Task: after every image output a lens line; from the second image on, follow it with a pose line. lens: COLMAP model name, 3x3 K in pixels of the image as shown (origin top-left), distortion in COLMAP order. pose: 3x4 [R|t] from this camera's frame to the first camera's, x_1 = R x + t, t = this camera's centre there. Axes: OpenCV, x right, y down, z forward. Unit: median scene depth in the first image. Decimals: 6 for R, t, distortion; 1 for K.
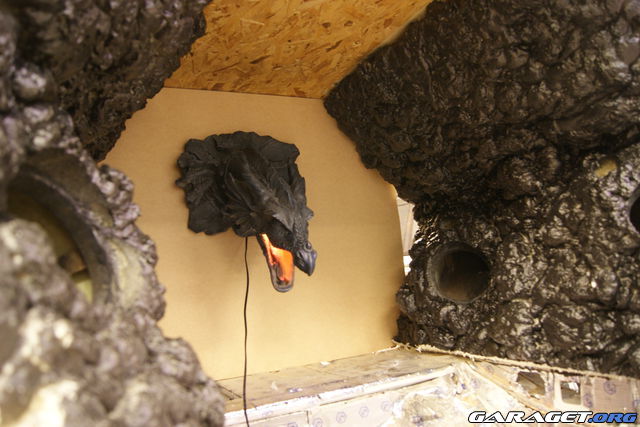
lens RADIAL K [[494.3, 0, 320.0], [0, 494.3, 213.5], [0, 0, 1]] dist [-0.076054, 0.001060]
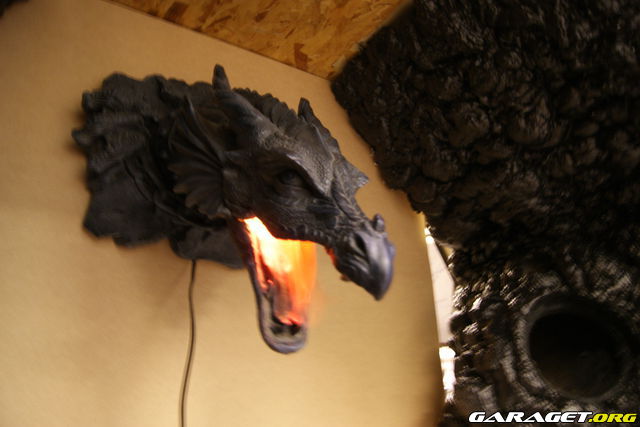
lens RADIAL K [[494.3, 0, 320.0], [0, 494.3, 213.5], [0, 0, 1]] dist [-0.076054, 0.001060]
pose [[0.986765, 0.093198, 0.132696, -0.095015], [-0.060834, 0.971329, -0.229826, 0.117462], [-0.150311, 0.218711, 0.964143, 0.479899]]
